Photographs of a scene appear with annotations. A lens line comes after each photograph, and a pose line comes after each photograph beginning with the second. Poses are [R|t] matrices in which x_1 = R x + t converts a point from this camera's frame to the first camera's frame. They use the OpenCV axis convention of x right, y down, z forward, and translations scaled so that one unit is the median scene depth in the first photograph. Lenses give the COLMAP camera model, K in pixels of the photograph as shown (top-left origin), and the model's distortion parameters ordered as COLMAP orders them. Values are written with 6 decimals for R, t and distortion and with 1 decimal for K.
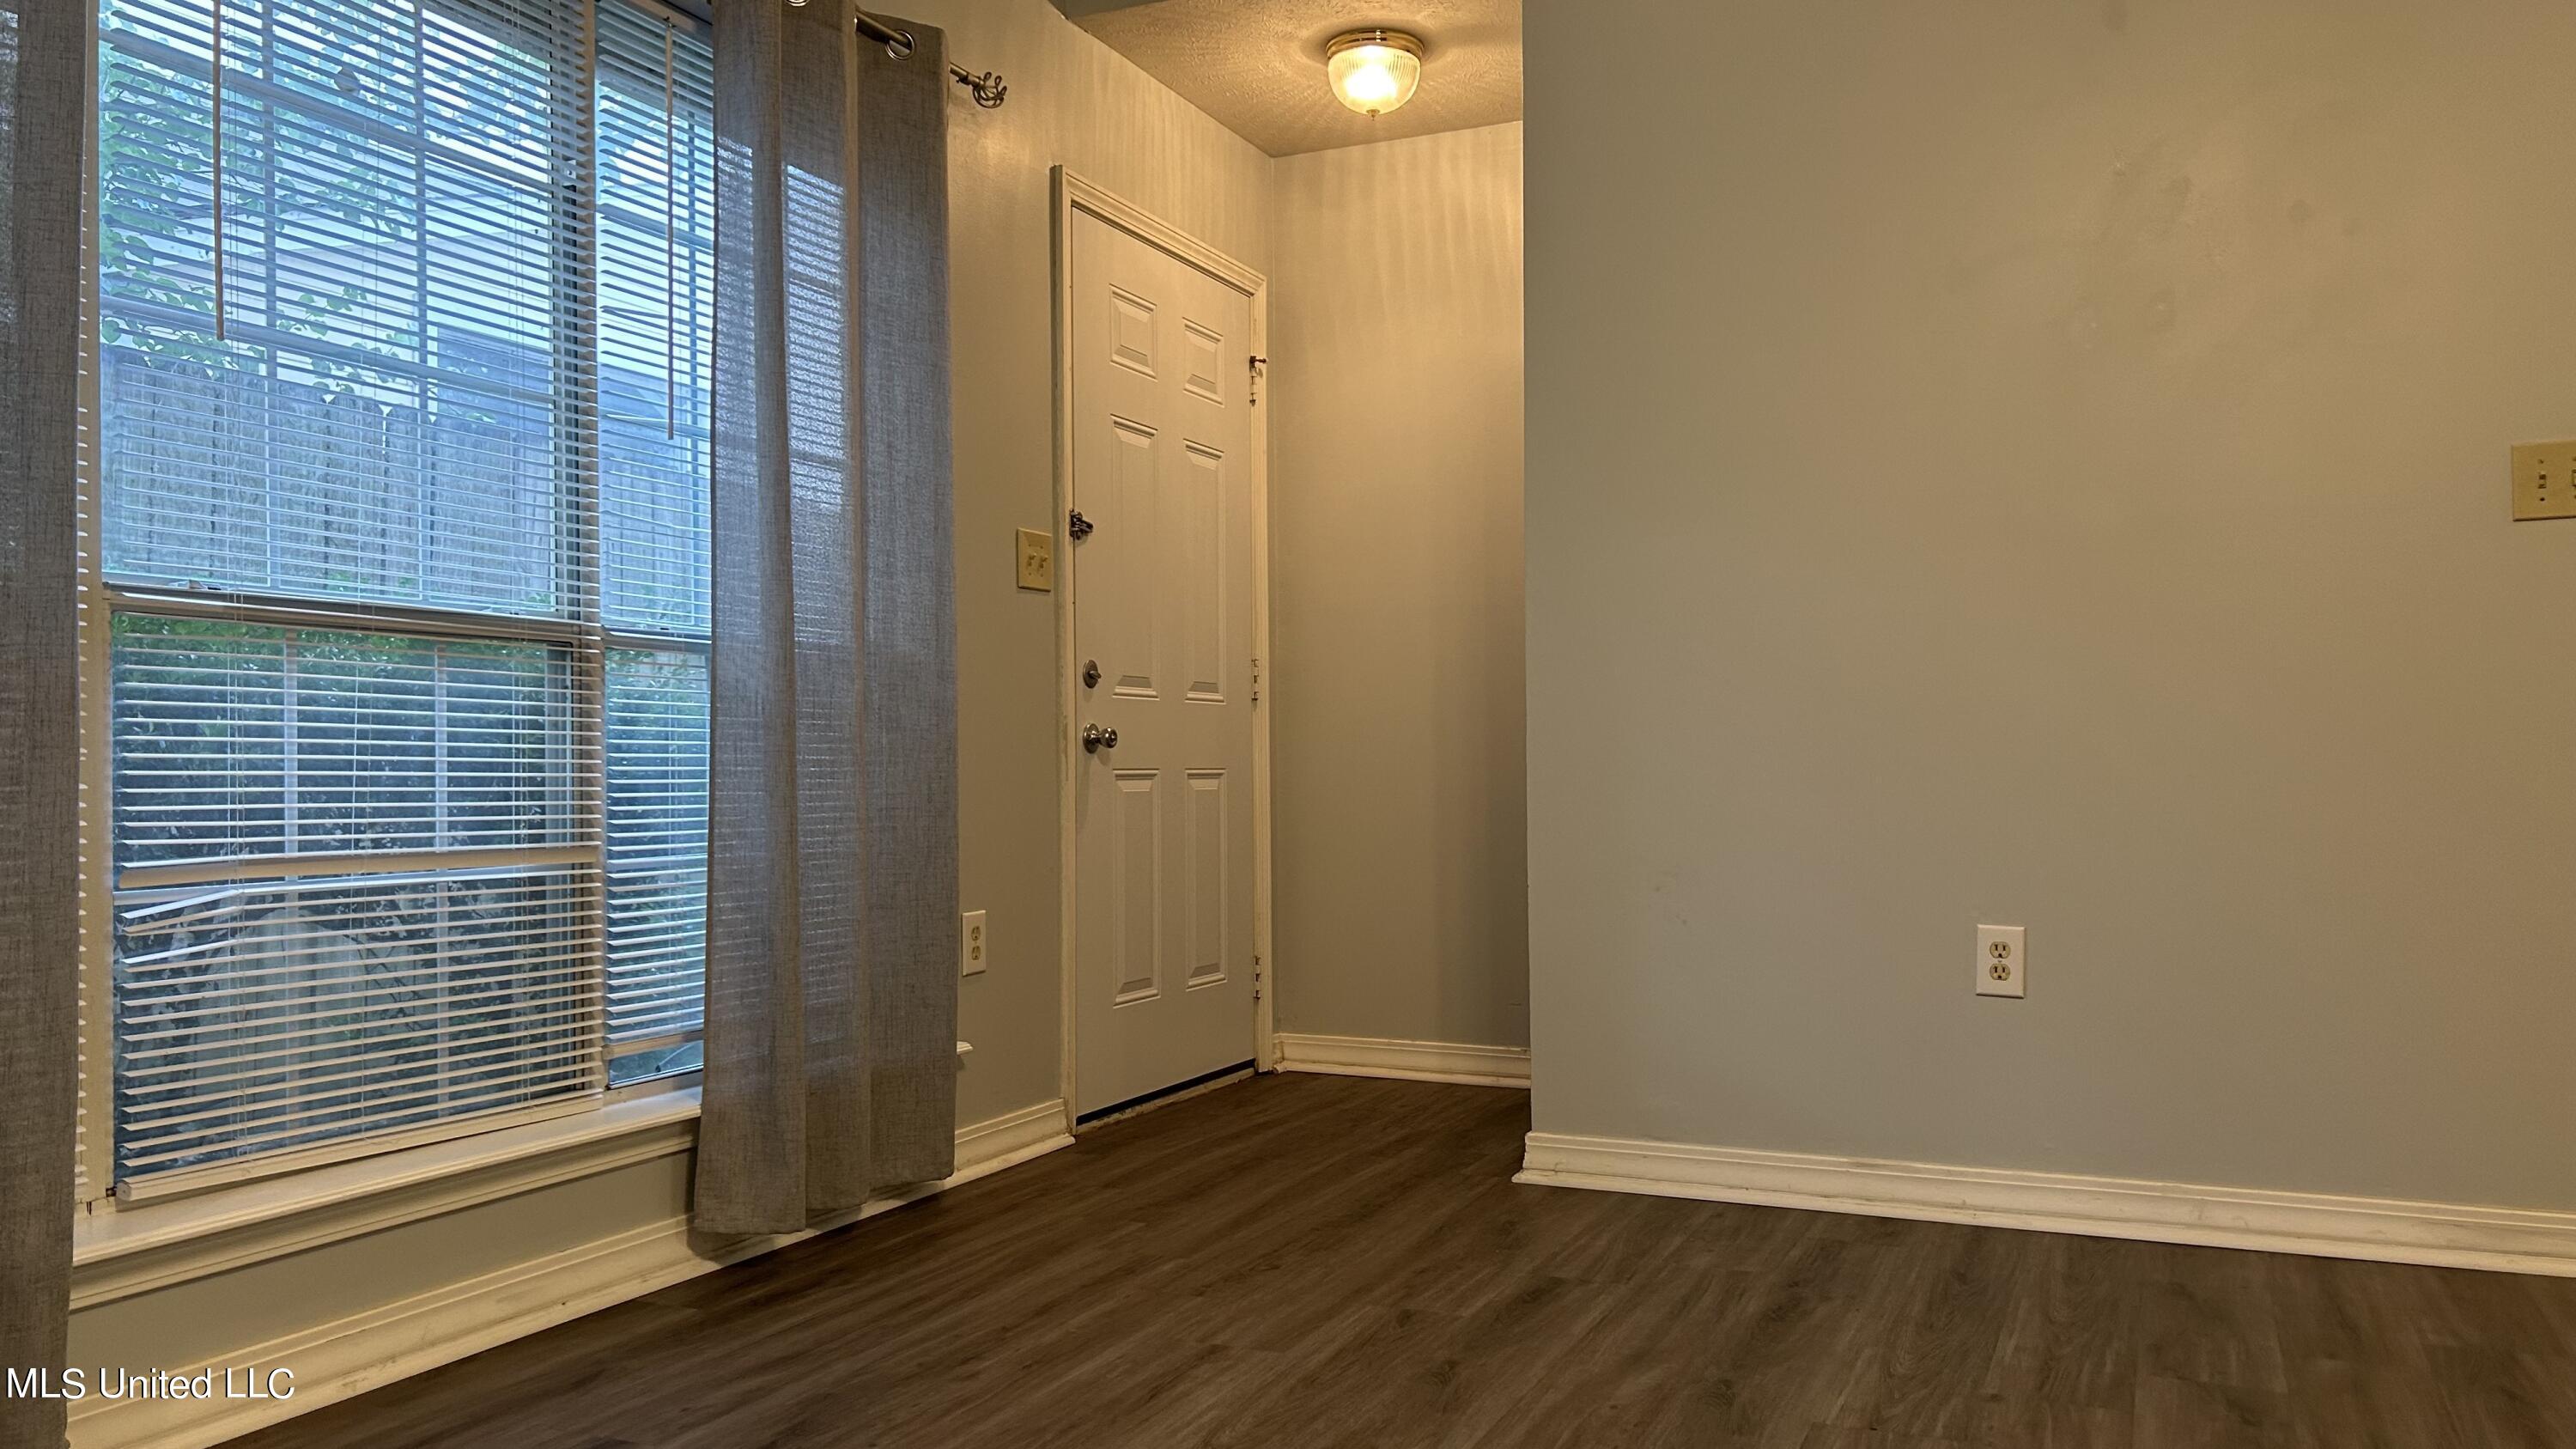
lens RADIAL K [[1950.0, 0, 1278.3], [0, 1950.0, 734.5], [0, 0, 1]] dist [0.021496, -0.016602]
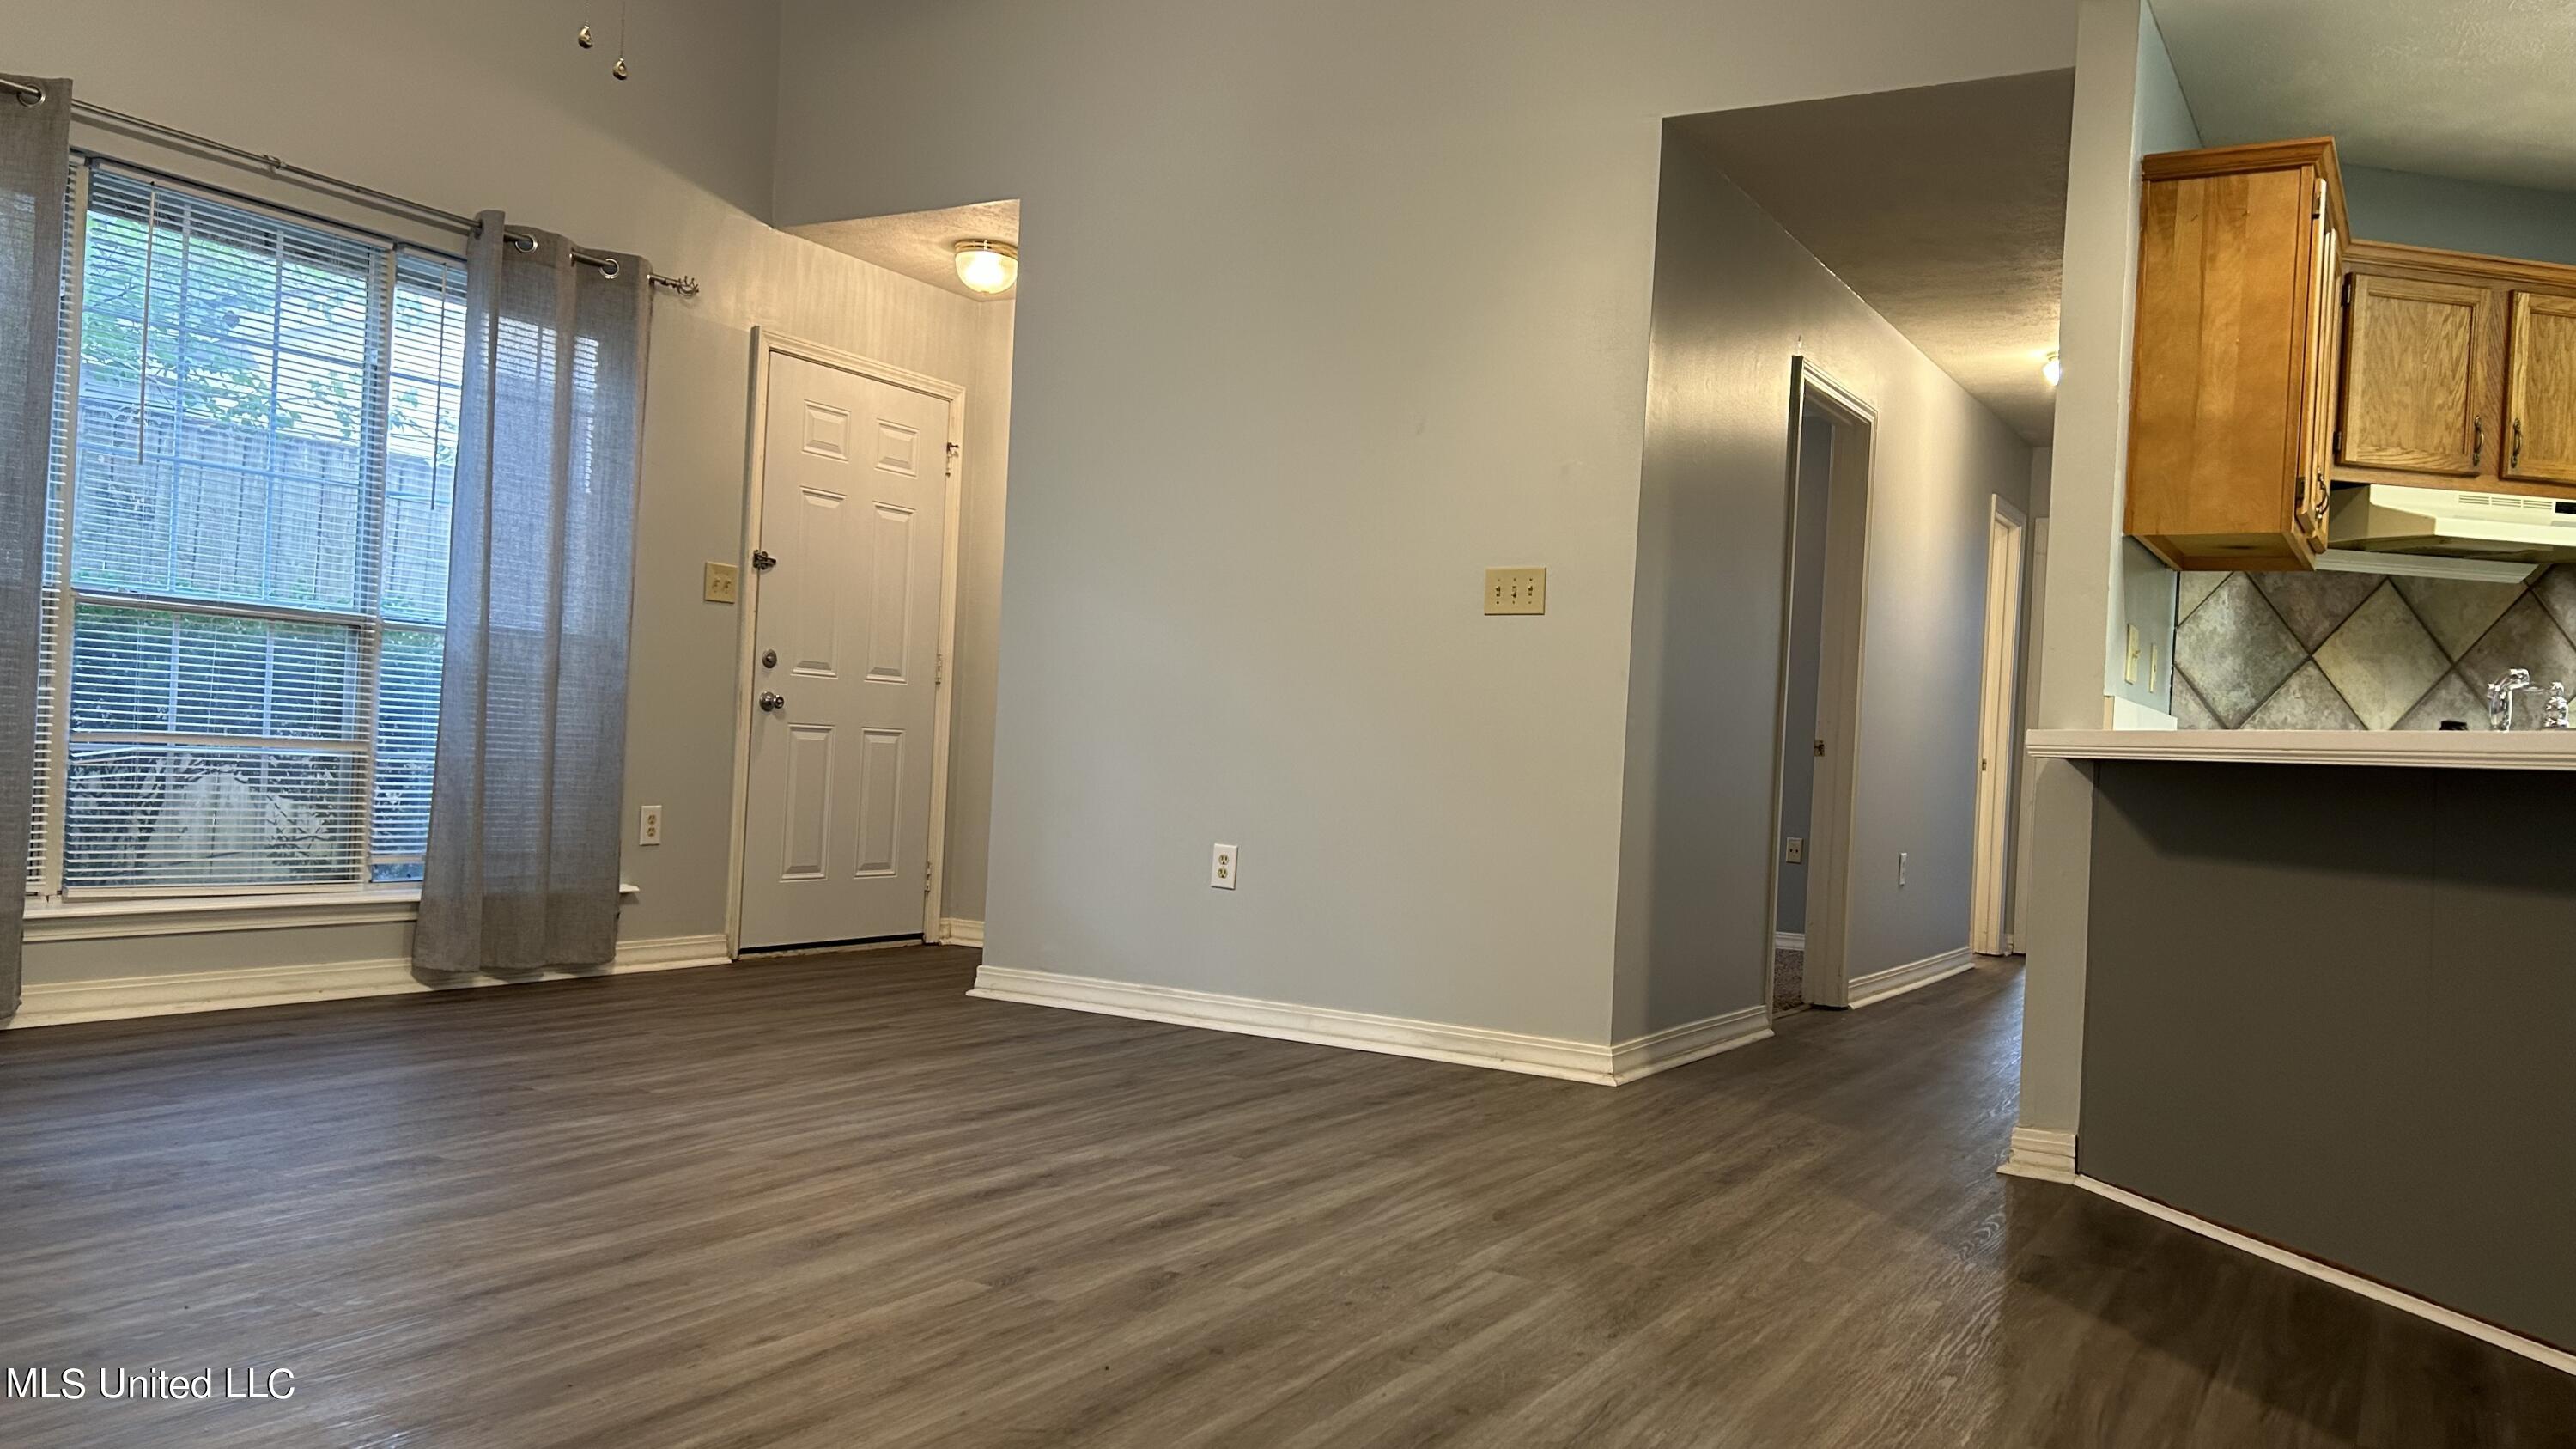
lens RADIAL K [[1950.0, 0, 1300.1], [0, 1950.0, 741.7], [0, 0, 1]] dist [0.021496, -0.016602]
pose [[0.994856, 0.057191, -0.083610, 0.506718], [-0.056380, 0.998337, 0.012031, -0.009594], [0.084159, -0.007255, 0.996426, -0.546025]]
